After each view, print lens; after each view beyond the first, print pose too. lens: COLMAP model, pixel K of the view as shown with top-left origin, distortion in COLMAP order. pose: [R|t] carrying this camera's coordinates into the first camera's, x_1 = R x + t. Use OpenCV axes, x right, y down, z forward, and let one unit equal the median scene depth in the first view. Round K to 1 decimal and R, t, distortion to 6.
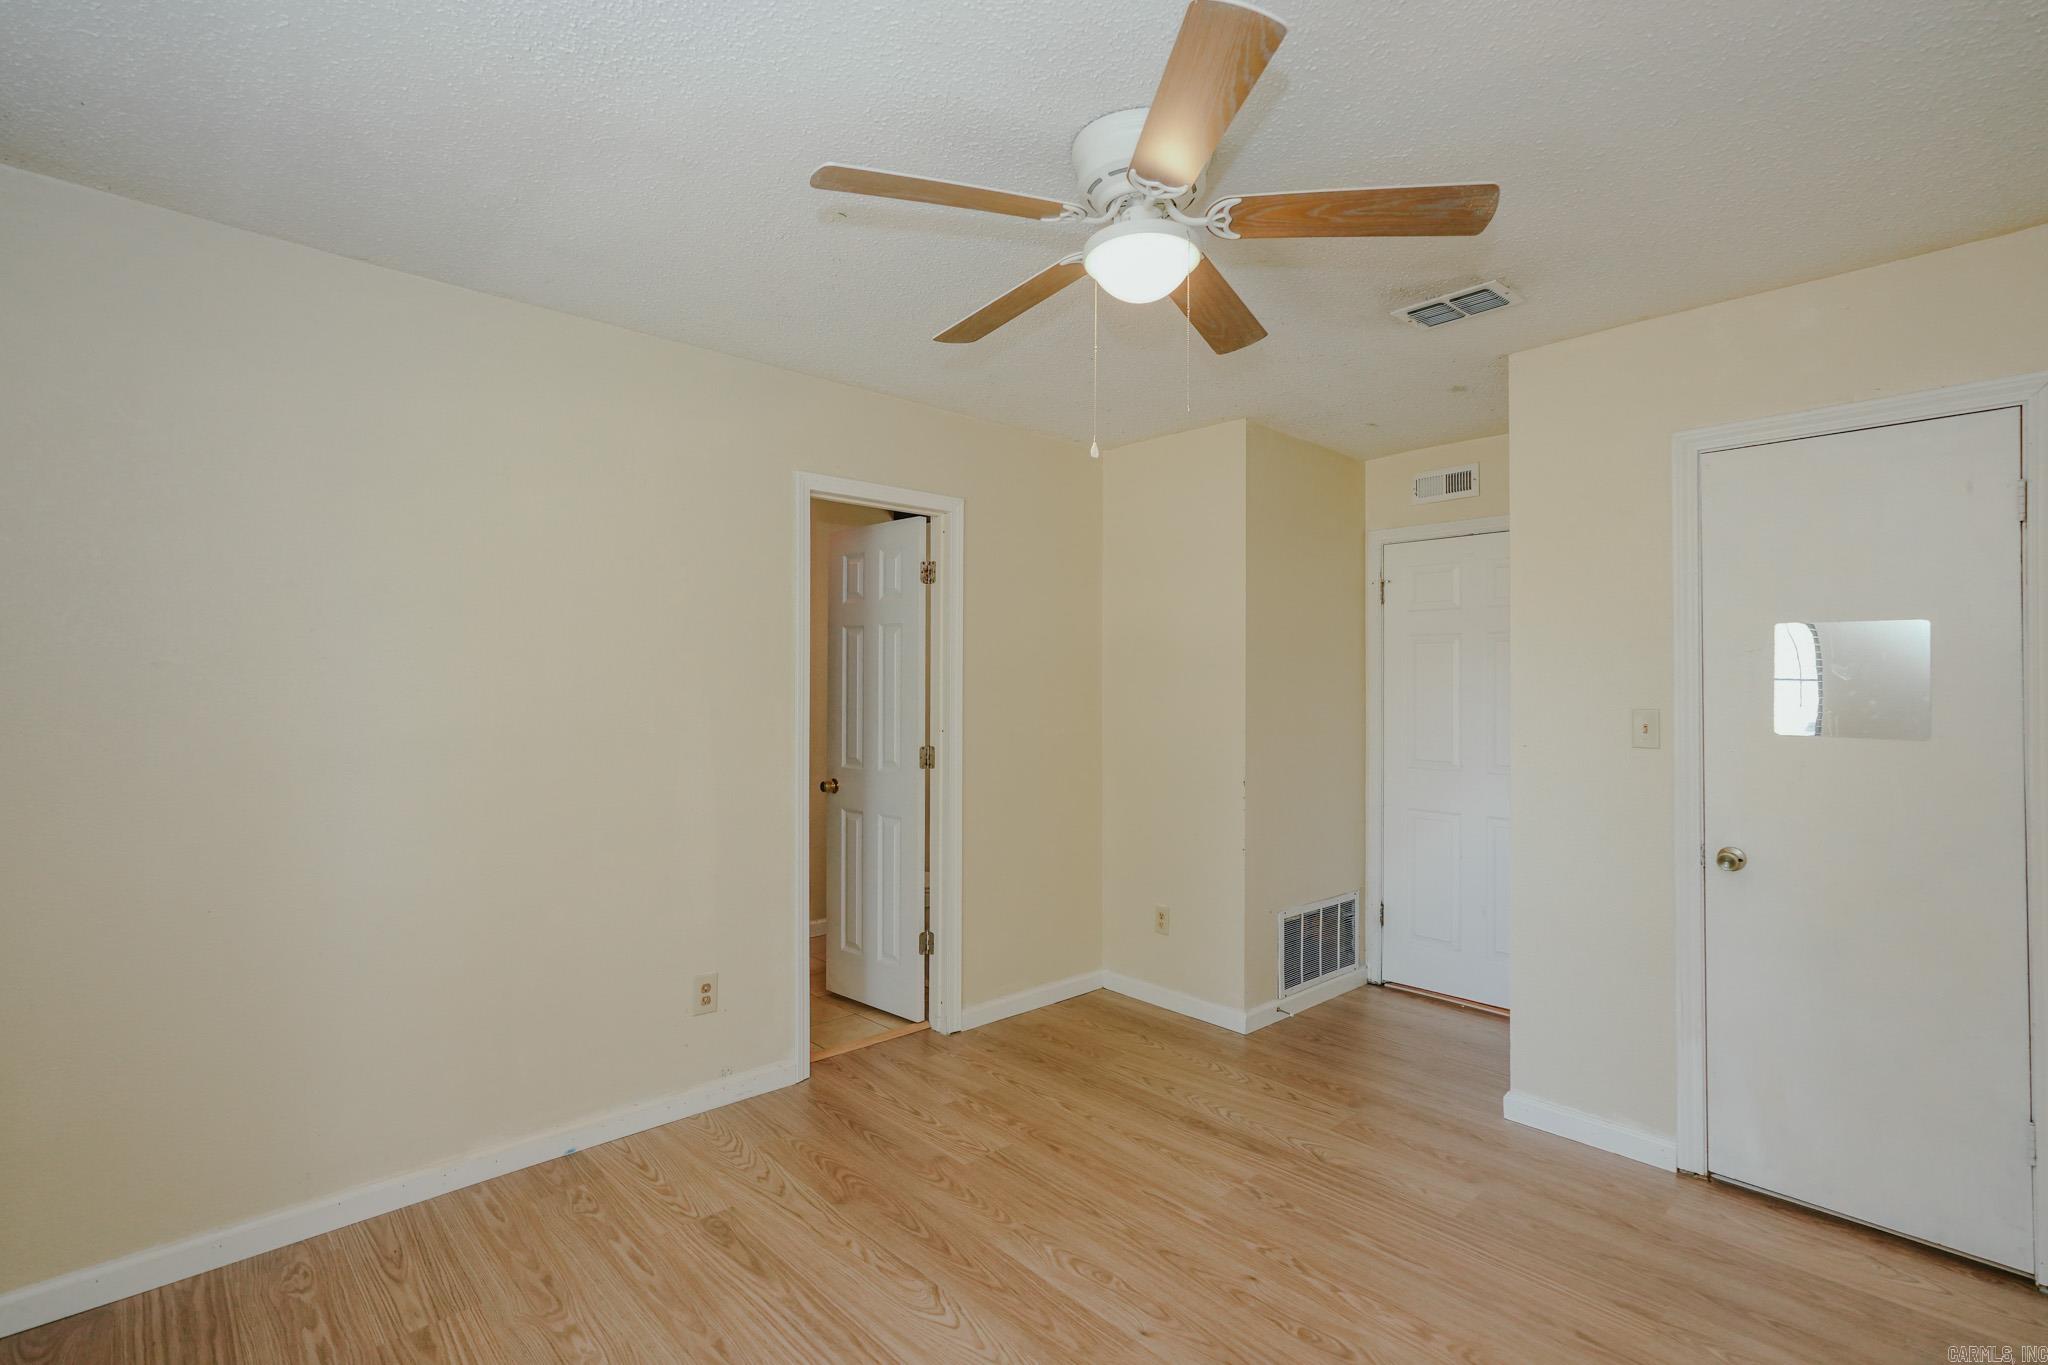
lens RADIAL K [[933.8, 0, 1035.0], [0, 933.8, 685.9], [0, 0, 1]] dist [-0.003154, 0.002851]
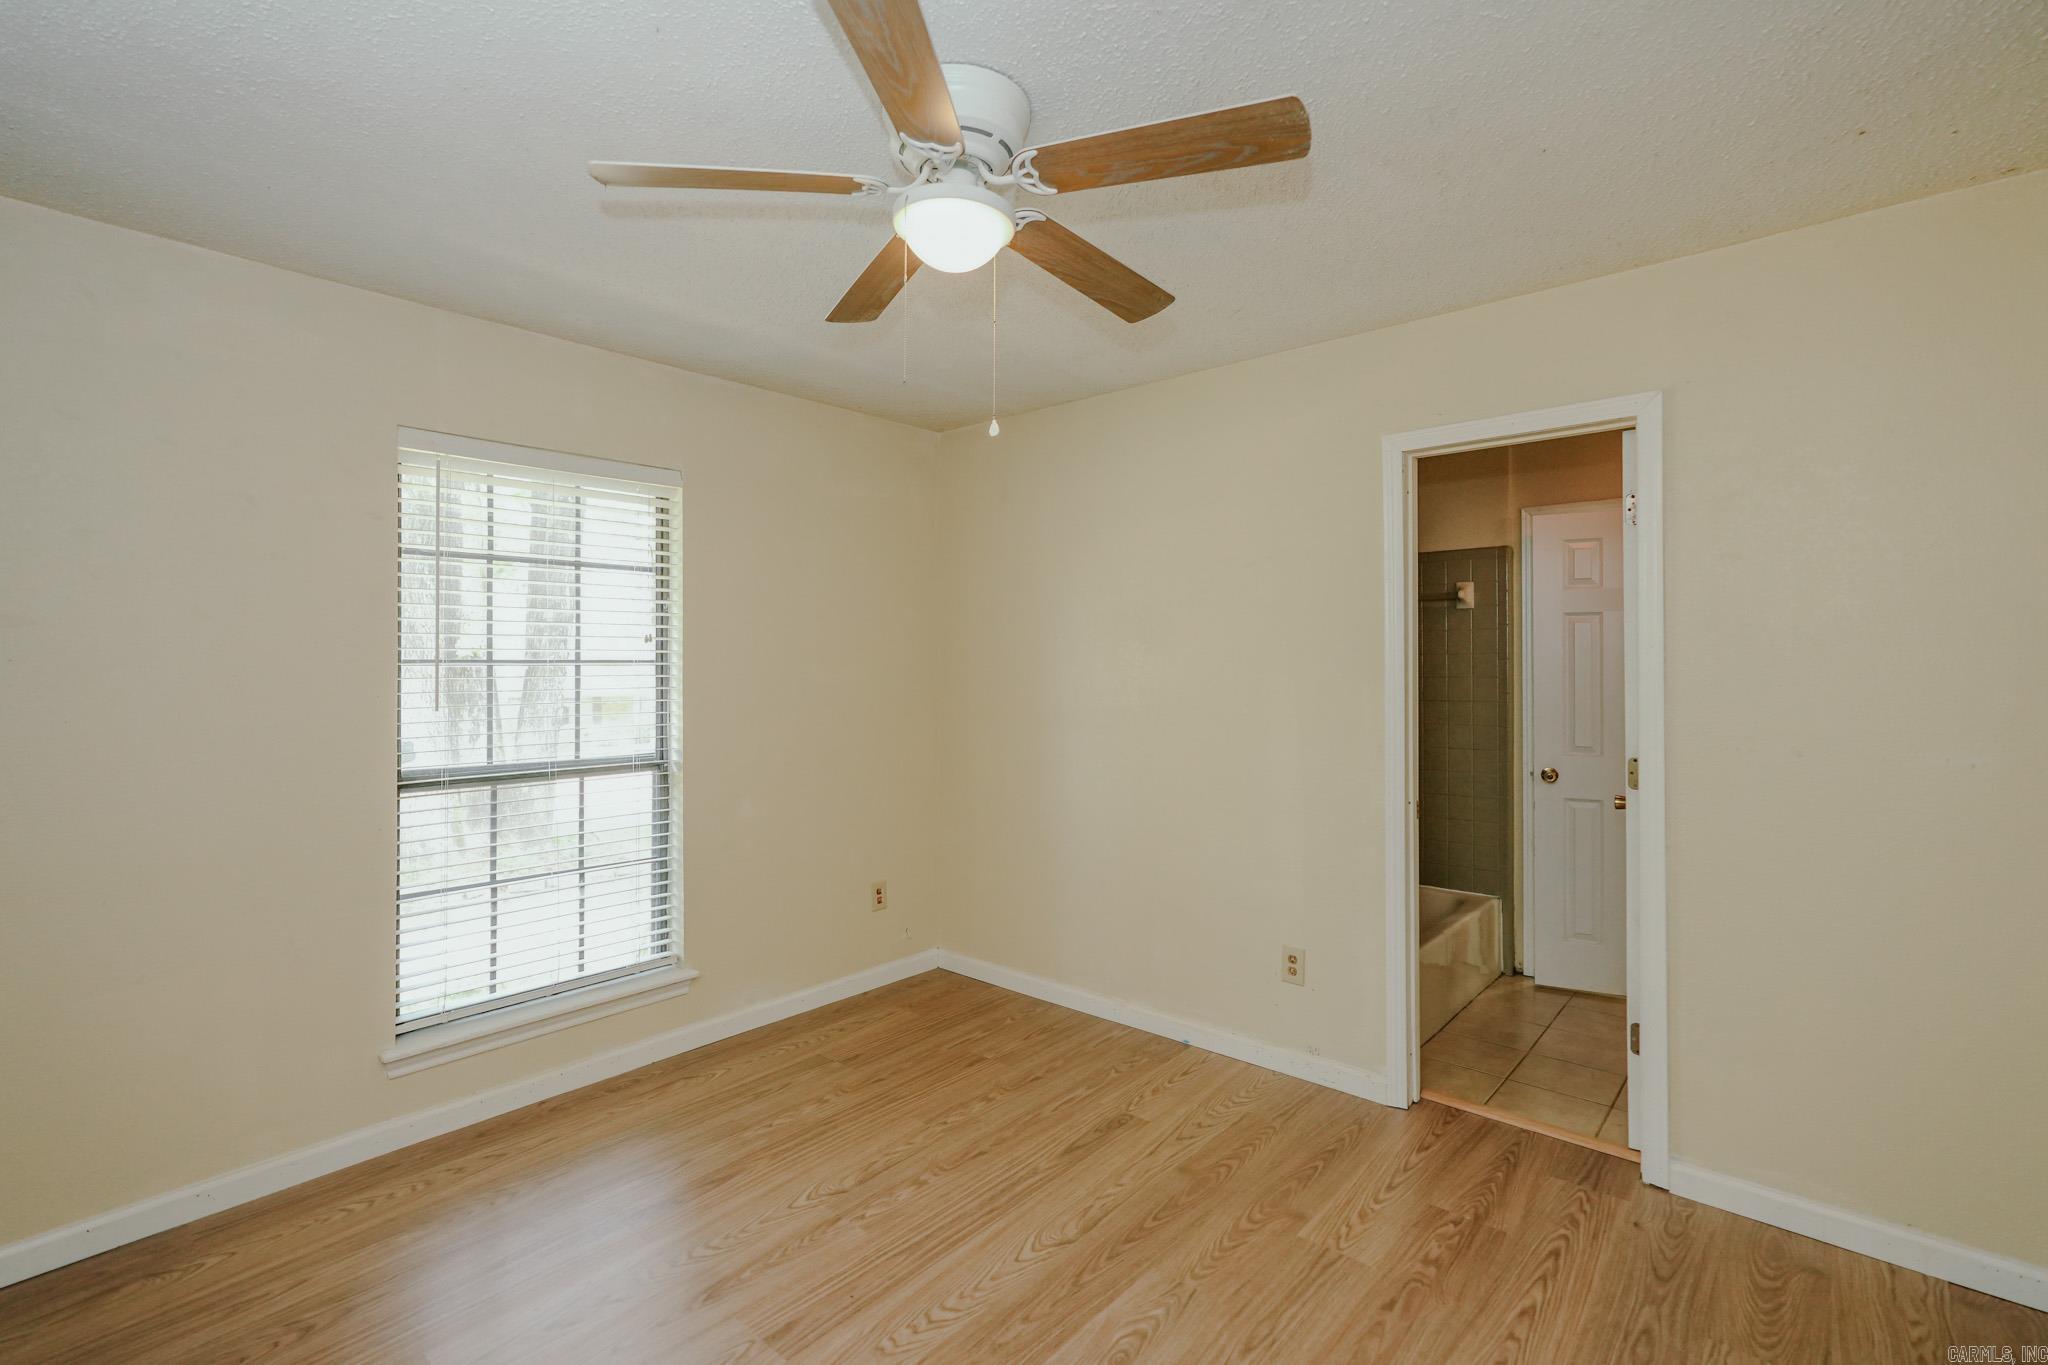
lens RADIAL K [[933.8, 0, 1032.6], [0, 933.8, 682.4], [0, 0, 1]] dist [-0.003154, 0.002851]
pose [[0.108006, 0.012835, -0.994067, 0.734888], [0.000823, 0.999915, 0.013000, -0.002649], [0.994150, -0.002222, 0.107986, 0.666132]]
